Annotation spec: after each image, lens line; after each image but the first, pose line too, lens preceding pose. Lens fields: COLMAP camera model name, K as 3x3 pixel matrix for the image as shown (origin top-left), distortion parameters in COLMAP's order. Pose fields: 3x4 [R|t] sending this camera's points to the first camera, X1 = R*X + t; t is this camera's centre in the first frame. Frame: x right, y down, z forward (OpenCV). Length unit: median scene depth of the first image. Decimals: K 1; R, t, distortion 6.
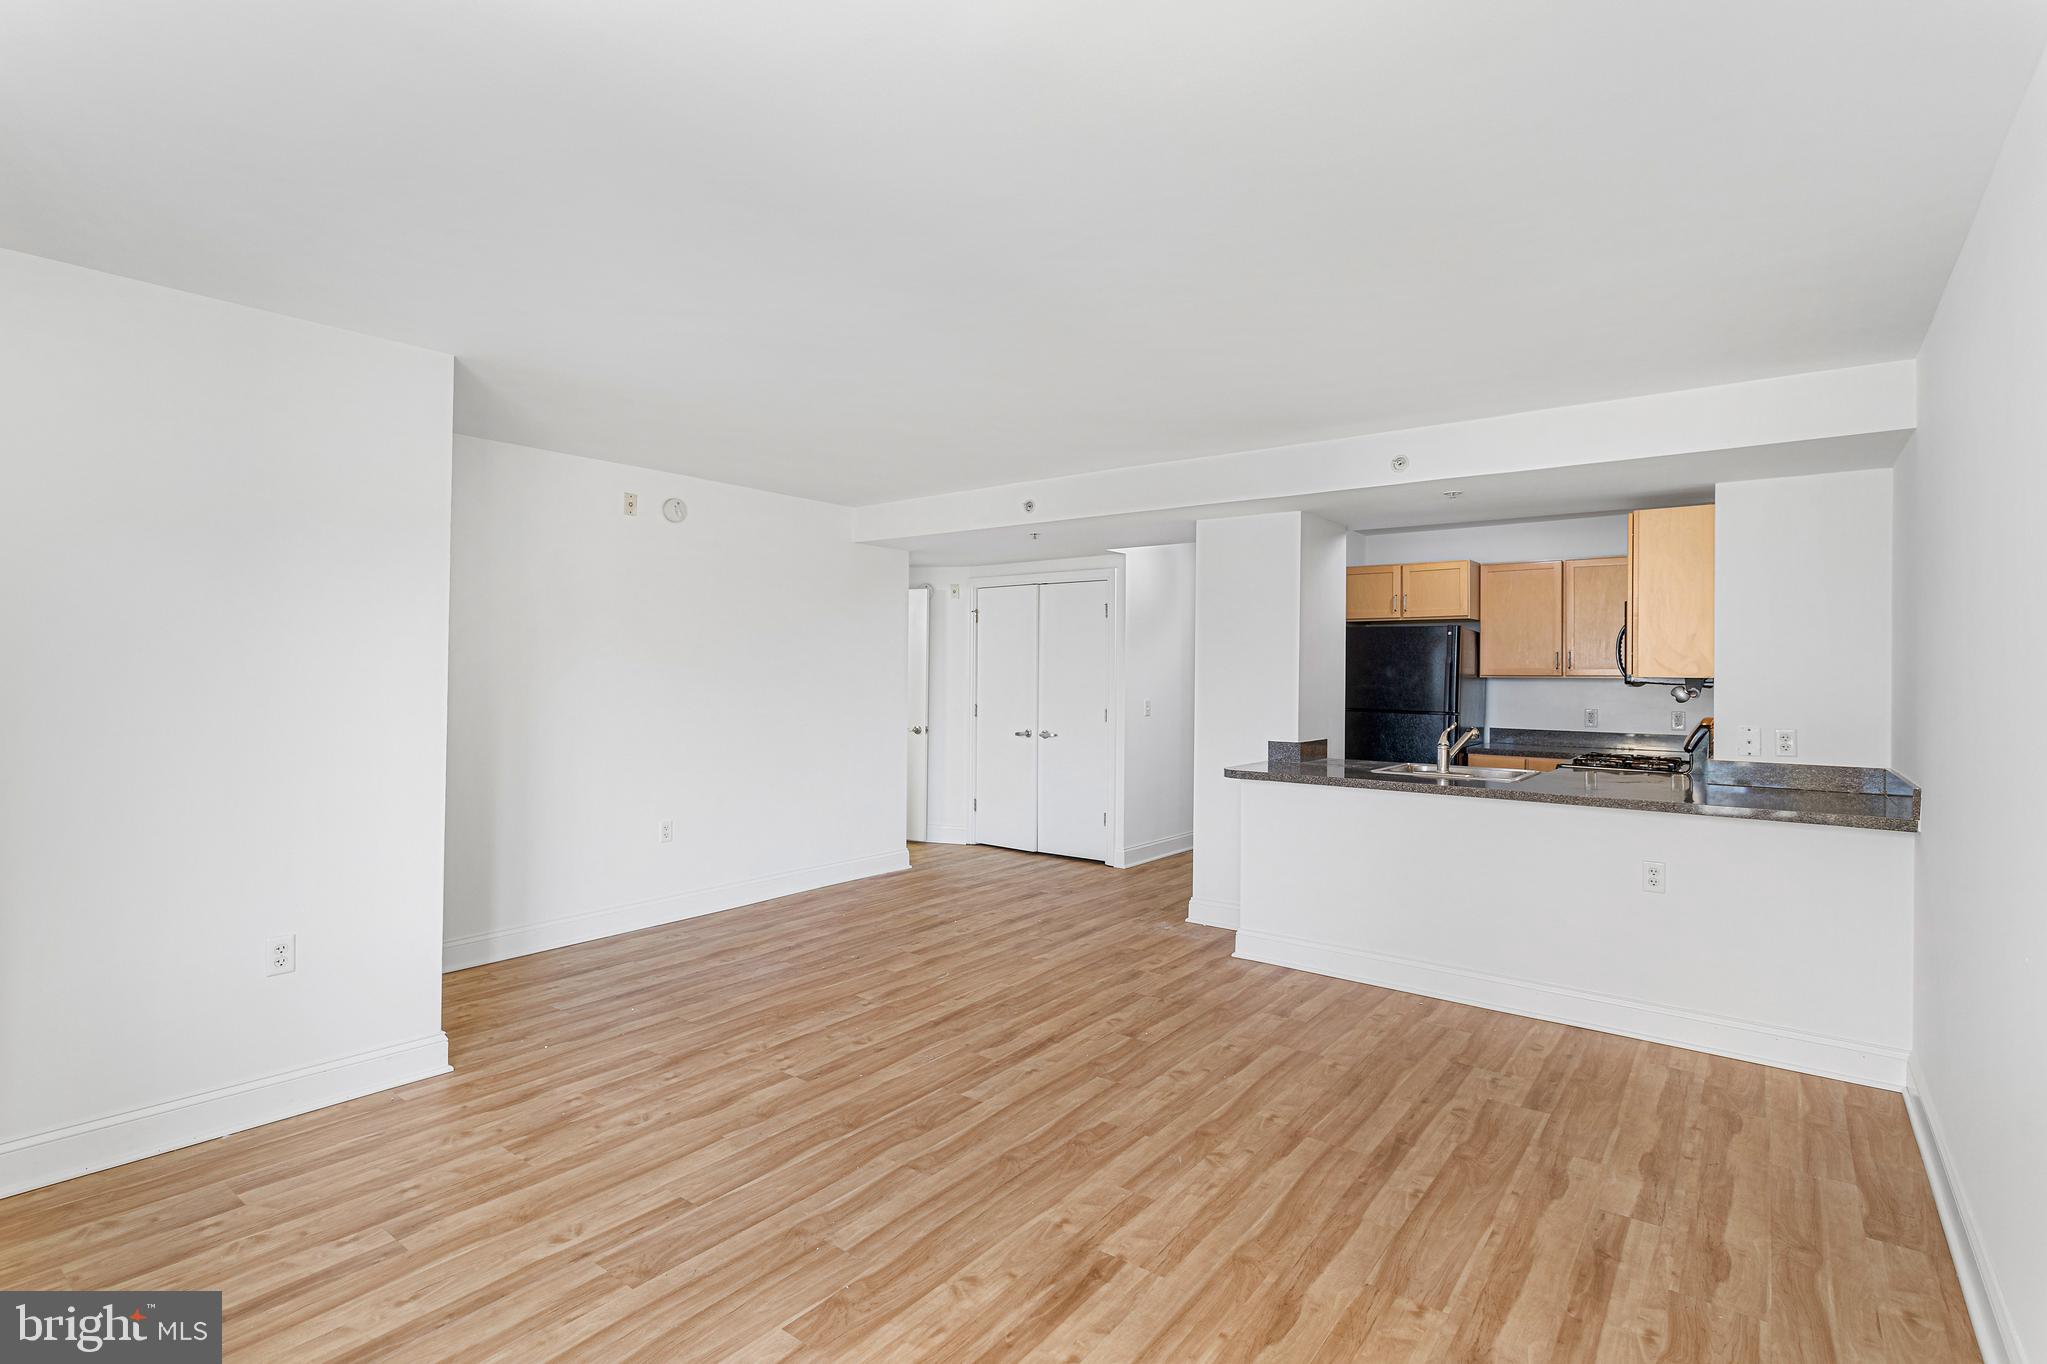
lens RADIAL K [[981.2, 0, 1035.7], [0, 981.2, 676.5], [0, 0, 1]] dist [0.003148, -0.000522]
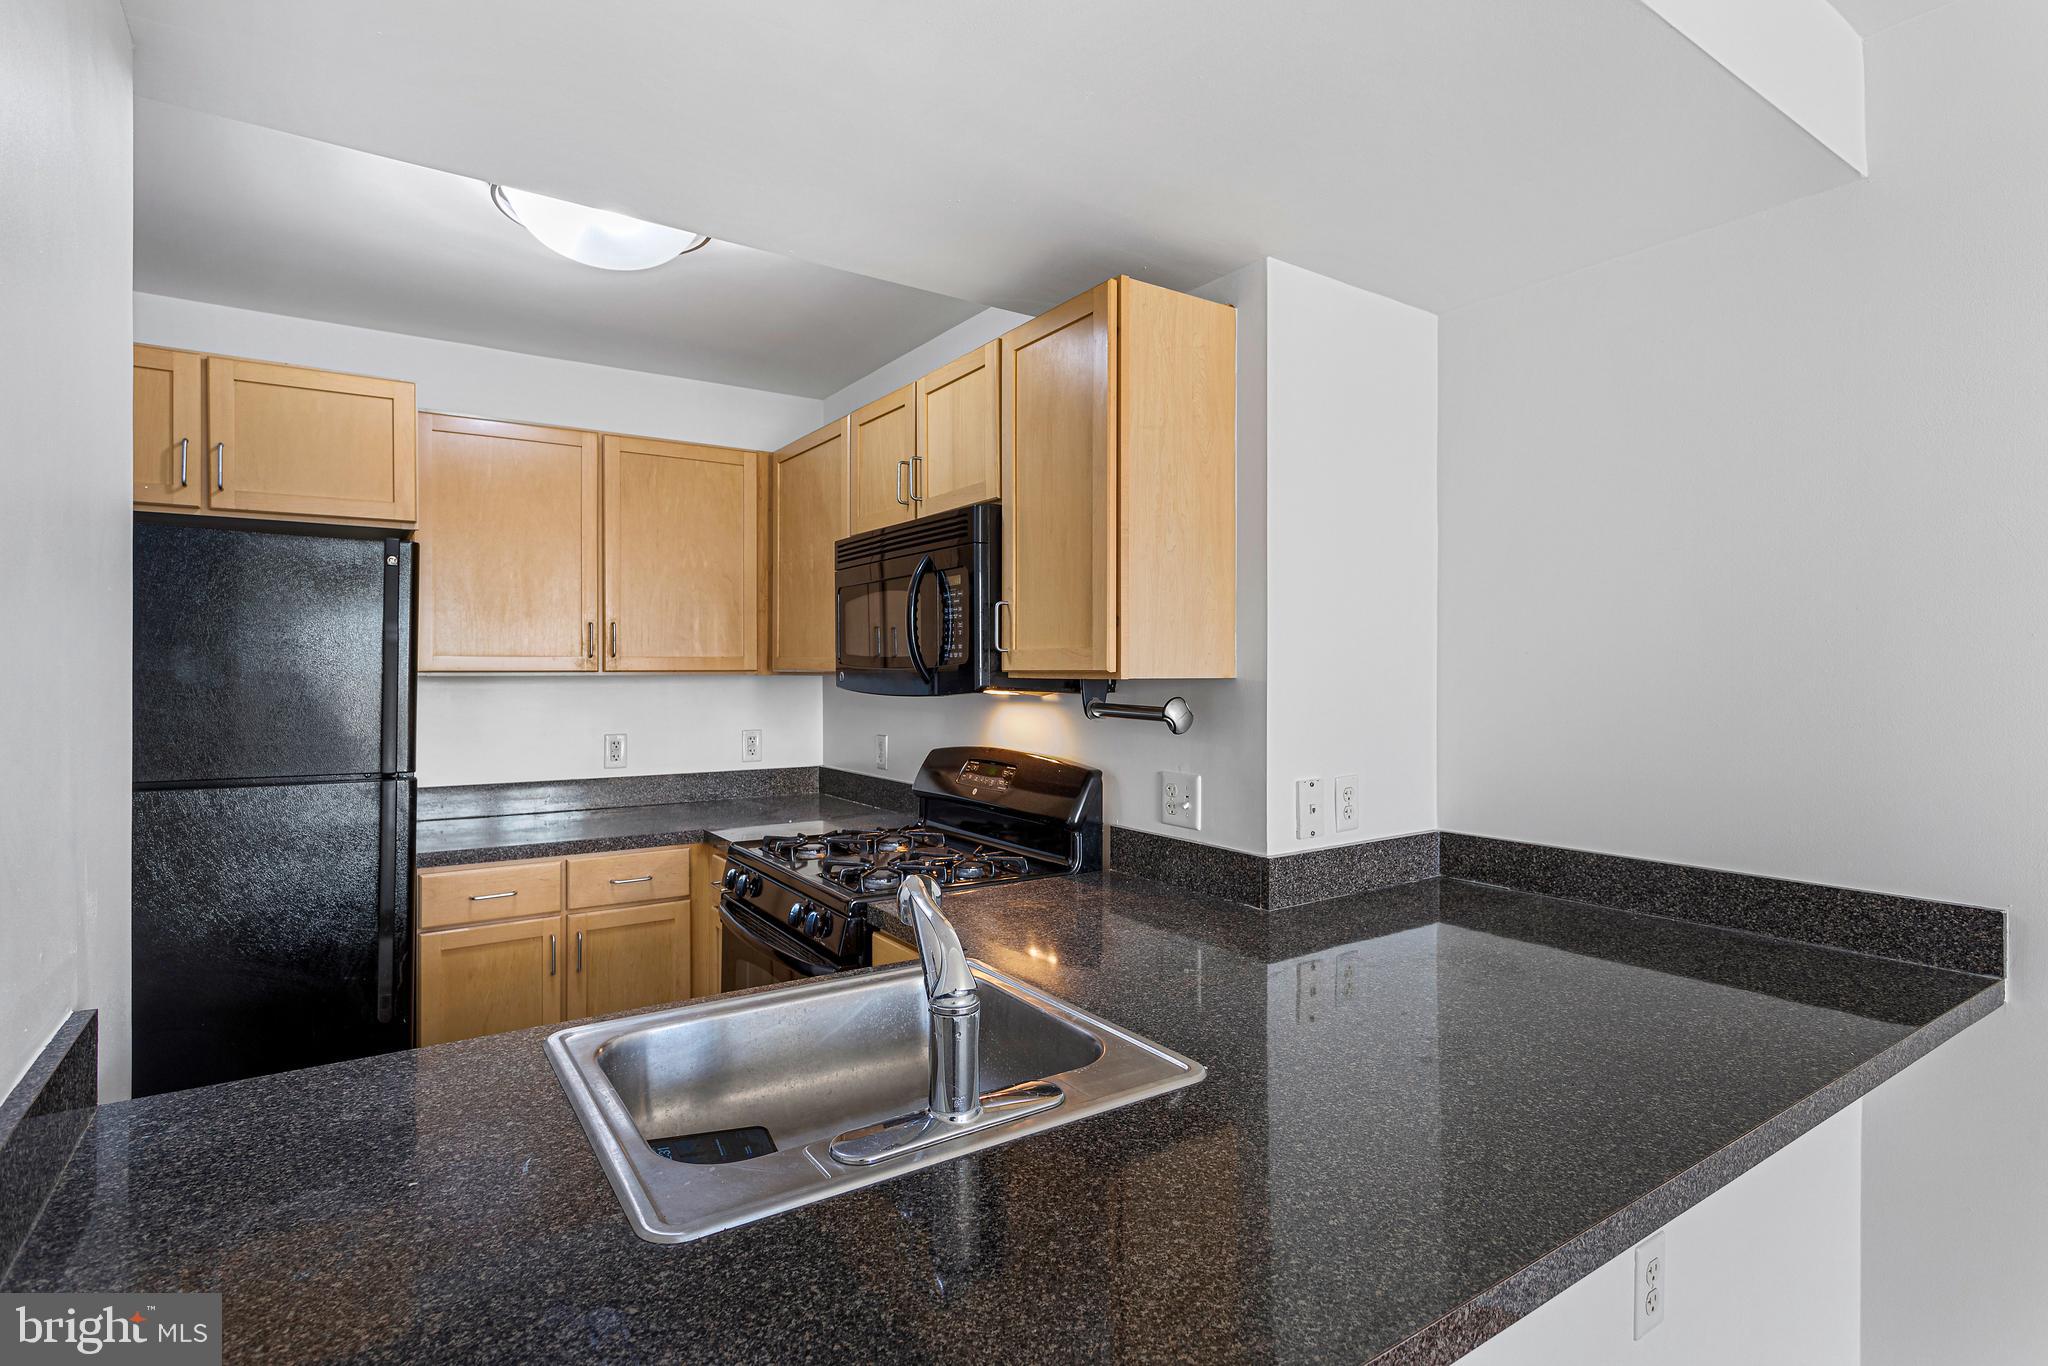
lens RADIAL K [[981.7, 0, 1027.4], [0, 981.7, 671.1], [0, 0, 1]] dist [0.003148, -0.000522]
pose [[0.320166, -0.013567, 0.947264, 0.140344], [0.003650, 0.999908, 0.013087, -0.006027], [-0.947354, -0.000733, 0.320186, 0.632178]]
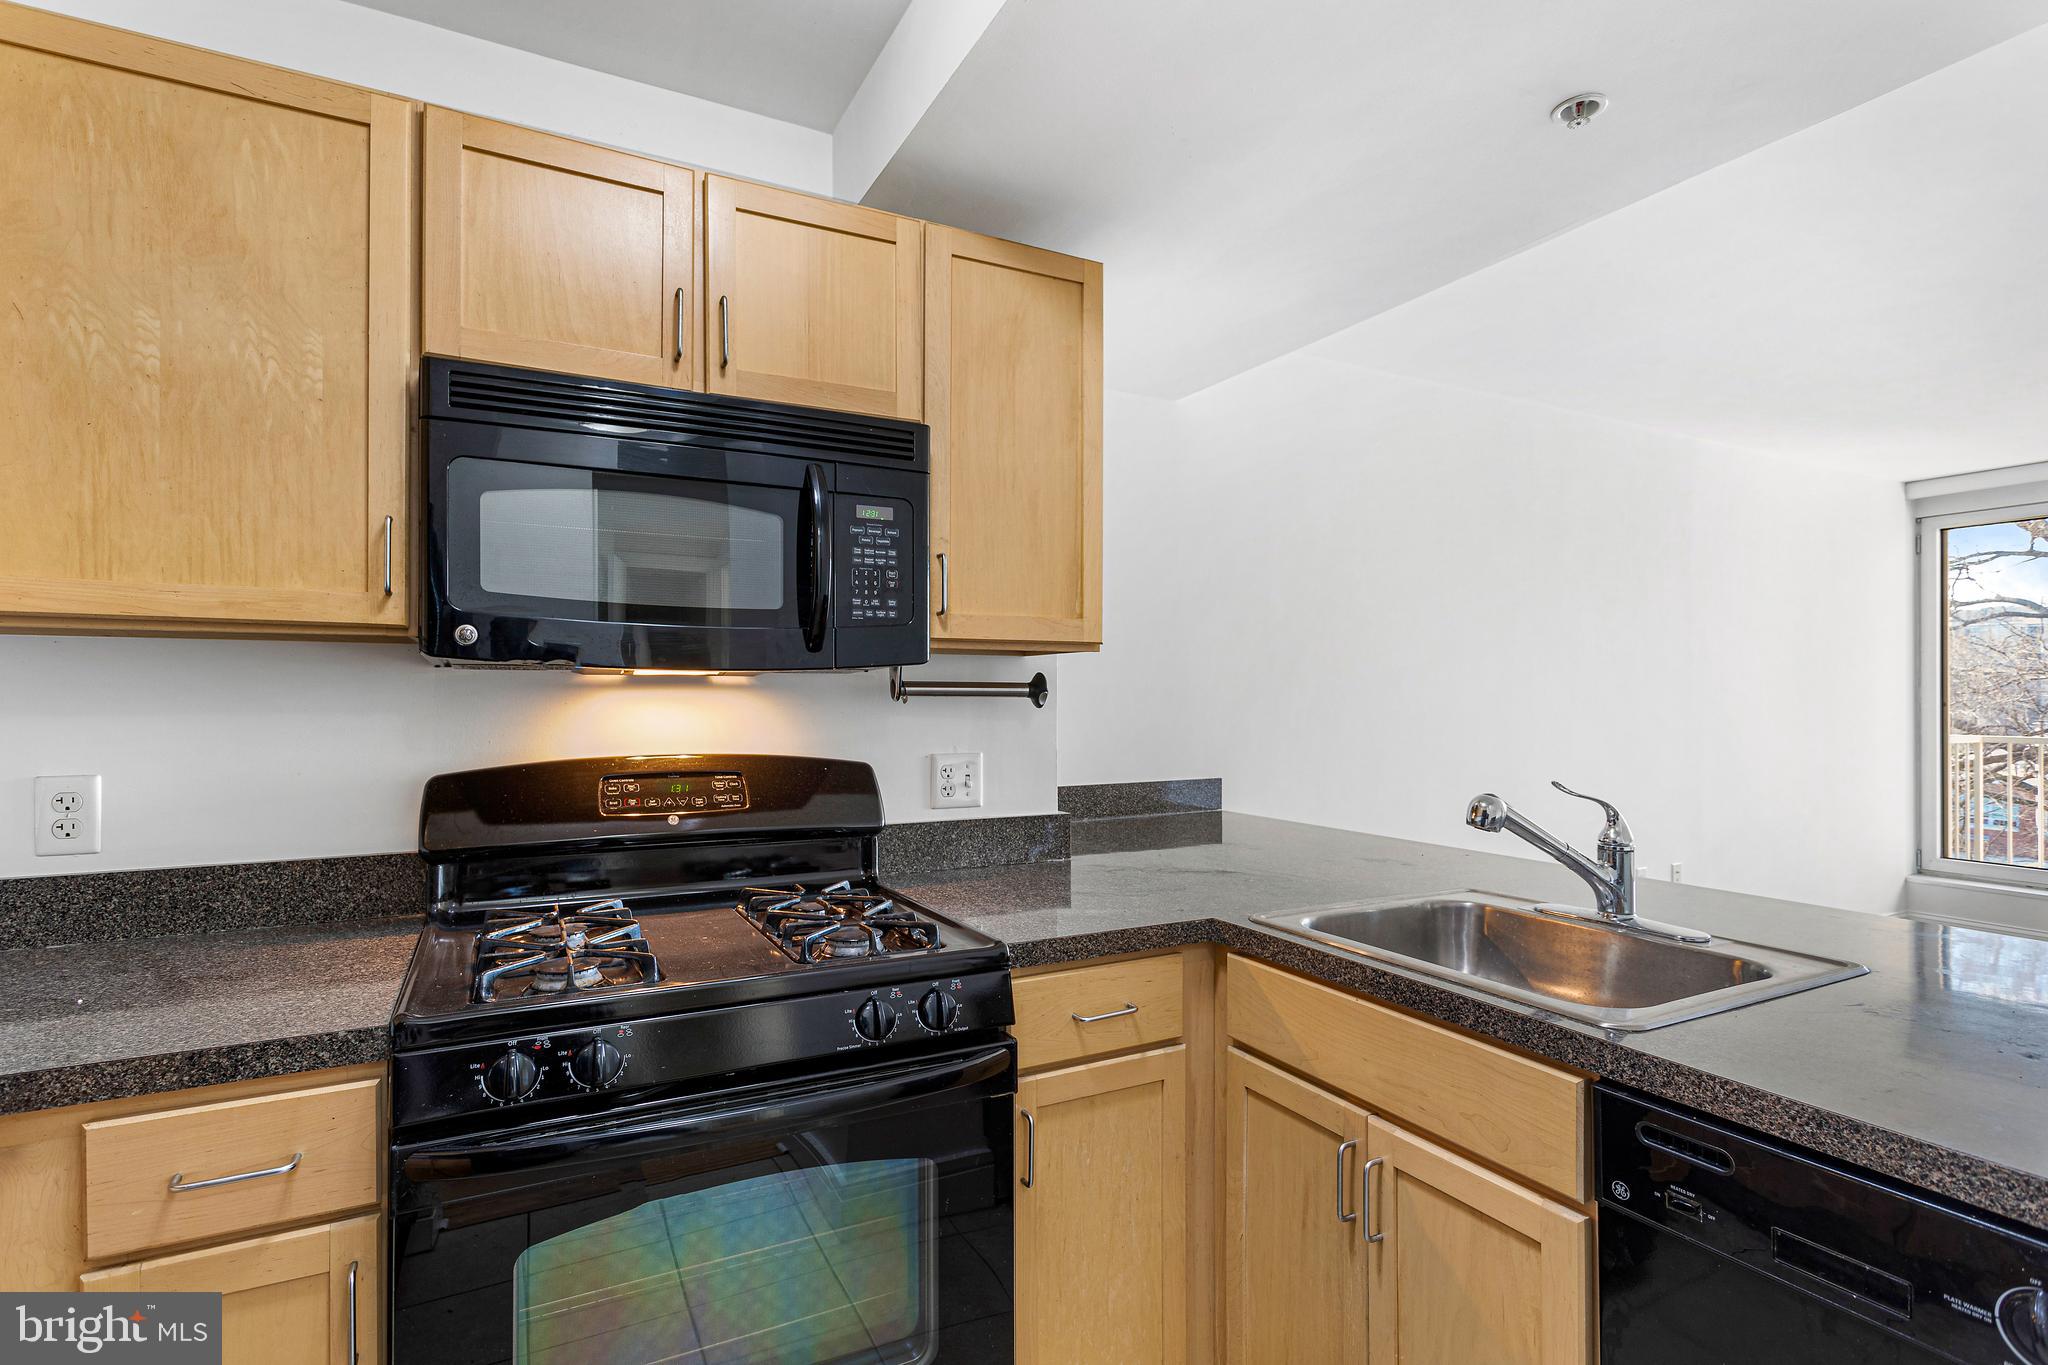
lens RADIAL K [[981.7, 0, 1021.8], [0, 981.7, 681.9], [0, 0, 1]] dist [0.003148, -0.000522]
pose [[-0.899257, -0.008309, 0.437342, 0.302387], [-0.011260, 0.999928, -0.004155, 0.009941], [-0.437276, -0.008661, -0.899286, 0.956195]]
